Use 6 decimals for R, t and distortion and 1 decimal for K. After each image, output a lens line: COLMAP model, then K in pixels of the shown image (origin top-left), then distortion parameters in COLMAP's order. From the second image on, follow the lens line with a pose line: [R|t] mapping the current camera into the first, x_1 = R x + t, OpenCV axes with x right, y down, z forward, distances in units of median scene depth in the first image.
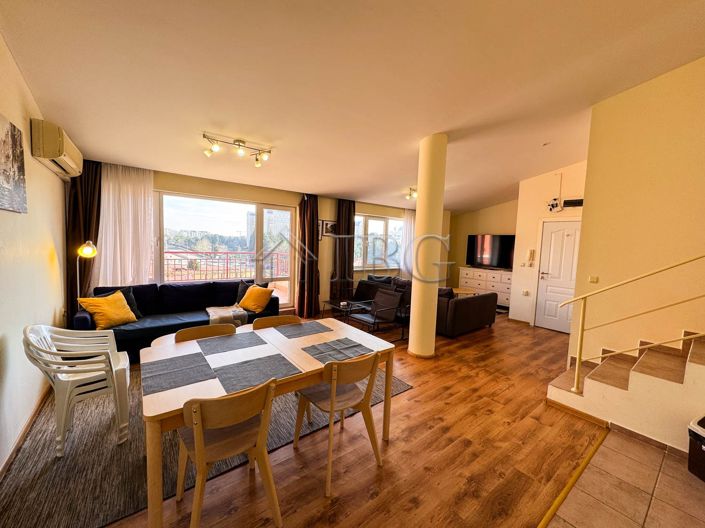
lens RADIAL K [[280.6, 0, 351.9], [0, 280.6, 263.3], [0, 0, 1]] dist [-0.000084, 0.000031]
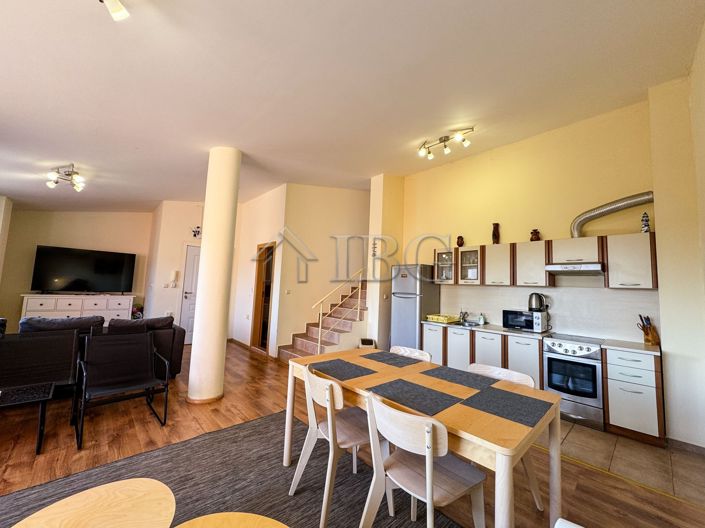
lens RADIAL K [[280.6, 0, 351.9], [0, 280.6, 263.3], [0, 0, 1]] dist [-0.000084, 0.000031]
pose [[-0.097157, 0.045262, 0.994239, -0.472290], [0.027480, 0.998707, -0.042780, -0.015492], [-0.994890, 0.023165, -0.098276, 0.496434]]
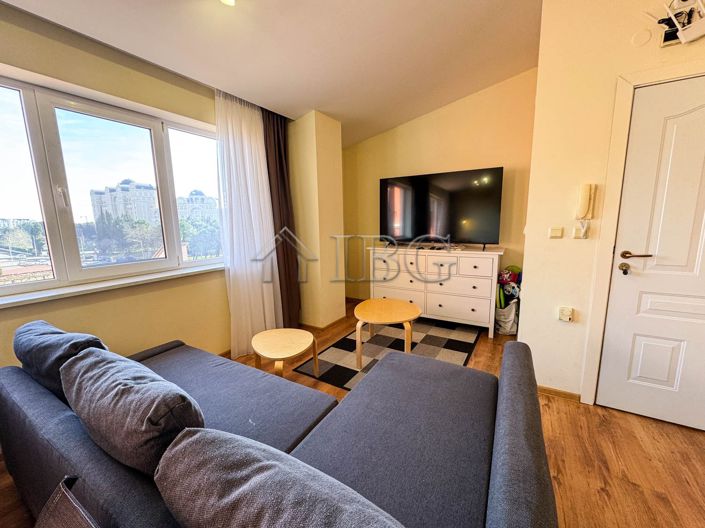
lens RADIAL K [[283.2, 0, 351.5], [0, 283.2, 264.5], [0, 0, 1]] dist [-0.000296, 0.000049]
pose [[0.934554, -0.110278, 0.338302, 0.281800], [0.081099, 0.991752, 0.099253, -0.012889], [-0.346457, -0.065321, 0.935789, 0.840409]]
